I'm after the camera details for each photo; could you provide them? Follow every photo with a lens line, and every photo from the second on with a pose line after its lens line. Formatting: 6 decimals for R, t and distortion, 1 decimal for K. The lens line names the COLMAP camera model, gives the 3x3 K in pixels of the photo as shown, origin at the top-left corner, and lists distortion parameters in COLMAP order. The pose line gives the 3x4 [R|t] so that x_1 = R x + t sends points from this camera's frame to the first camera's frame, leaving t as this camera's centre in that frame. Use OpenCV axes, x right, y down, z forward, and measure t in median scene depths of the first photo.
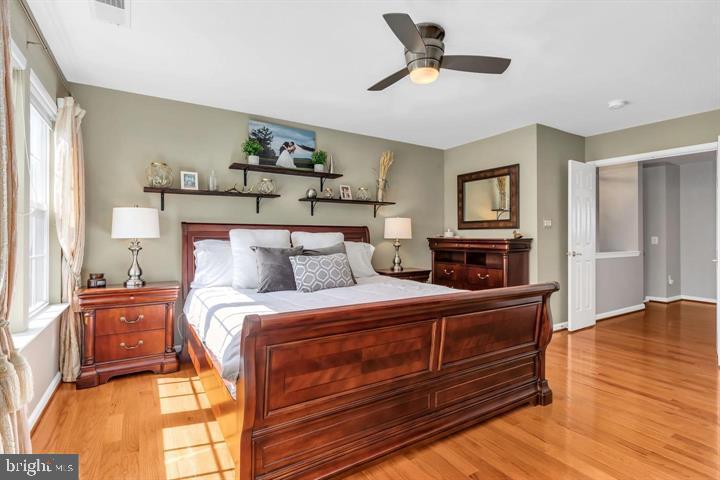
lens RADIAL K [[274.2, 0, 360.4], [0, 274.2, 241.9], [0, 0, 1]] dist [0.000842, -0.000029]
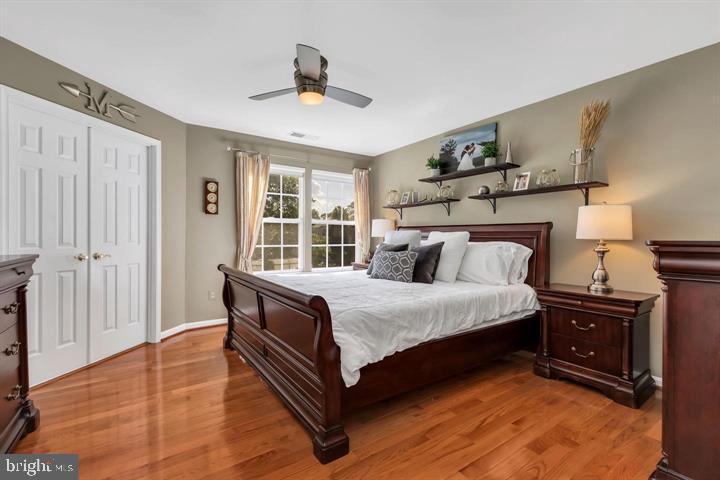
lens RADIAL K [[333.0, 0, 363.2], [0, 333.0, 237.9], [0, 0, 1]] dist [0.003668, 0.001597]
pose [[0.151702, 0.003920, -0.988419, 0.908351], [-0.020122, 0.999797, 0.000877, -0.006193], [0.988221, 0.019756, 0.151750, 0.419705]]
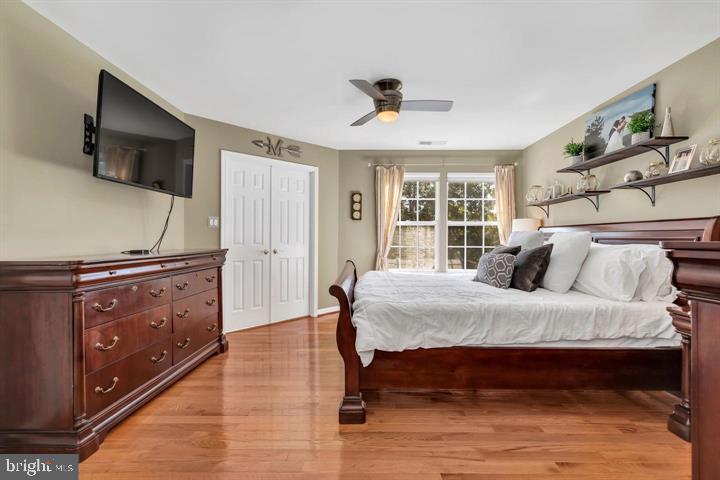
lens RADIAL K [[333.0, 0, 366.0], [0, 333.0, 237.3], [0, 0, 1]] dist [0.003668, 0.001597]
pose [[-0.456507, -0.003301, -0.889714, 0.932729], [-0.017635, 0.999830, 0.005339, -0.011672], [0.889545, 0.018128, -0.456487, 0.787688]]
